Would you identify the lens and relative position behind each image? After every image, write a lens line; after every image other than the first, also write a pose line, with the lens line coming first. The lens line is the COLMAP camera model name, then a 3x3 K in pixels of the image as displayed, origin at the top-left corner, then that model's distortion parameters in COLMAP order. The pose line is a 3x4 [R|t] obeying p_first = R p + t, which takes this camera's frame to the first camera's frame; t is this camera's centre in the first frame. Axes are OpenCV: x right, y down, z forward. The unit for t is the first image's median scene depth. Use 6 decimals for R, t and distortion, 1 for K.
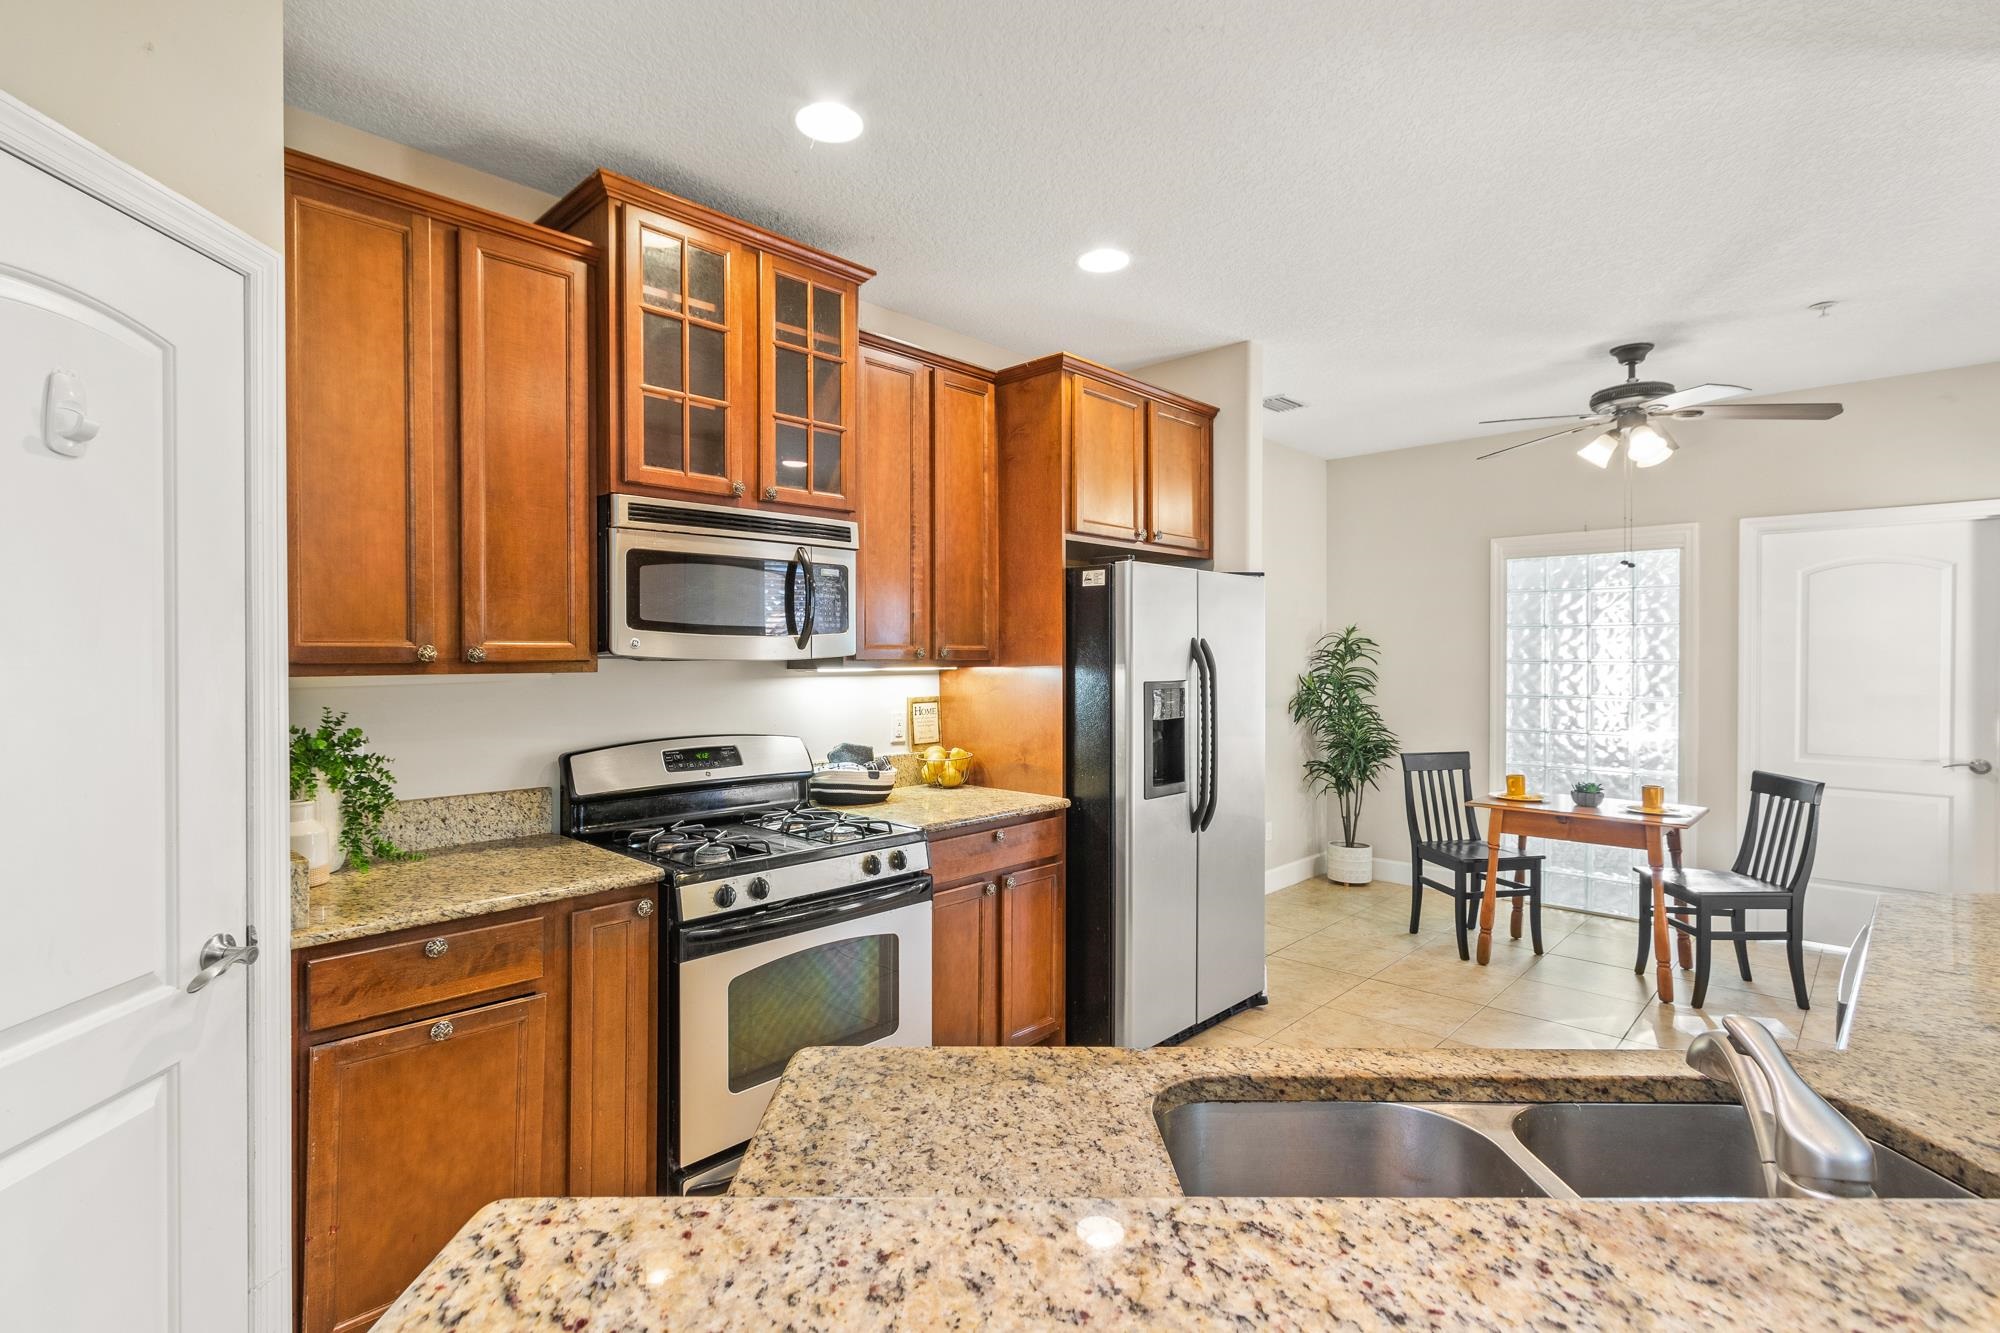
lens RADIAL K [[950.9, 0, 978.7], [0, 950.9, 656.4], [0, 0, 1]] dist [0.006291, -0.003398]
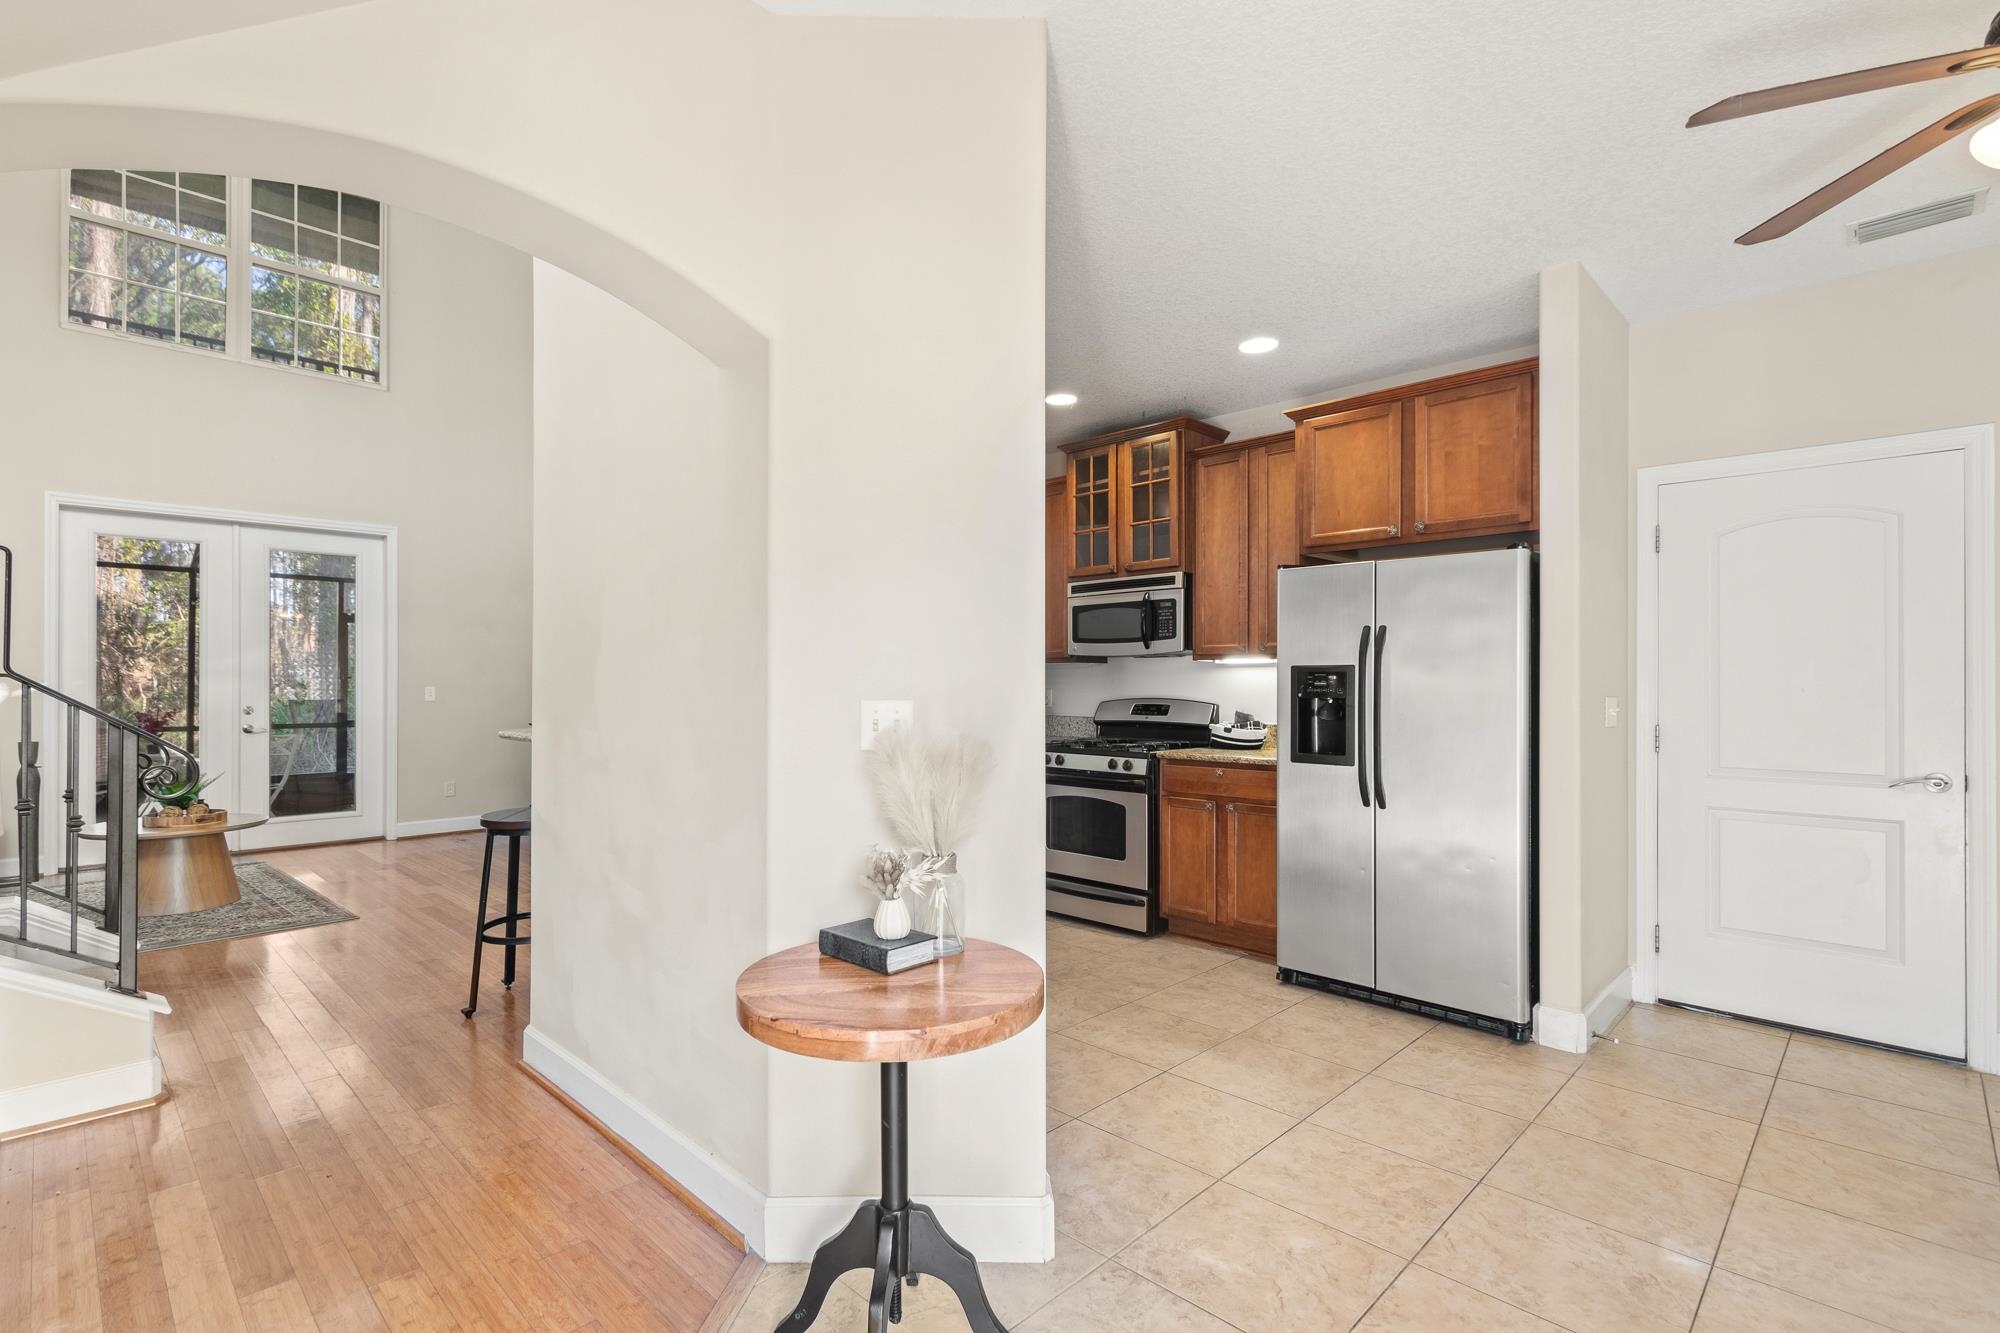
lens RADIAL K [[950.9, 0, 976.3], [0, 950.9, 676.0], [0, 0, 1]] dist [0.006291, -0.003398]
pose [[-0.016550, -0.006733, -0.999840, 1.326212], [-0.005918, 0.999960, -0.006636, 0.046260], [0.999846, 0.005807, -0.016590, 0.583935]]
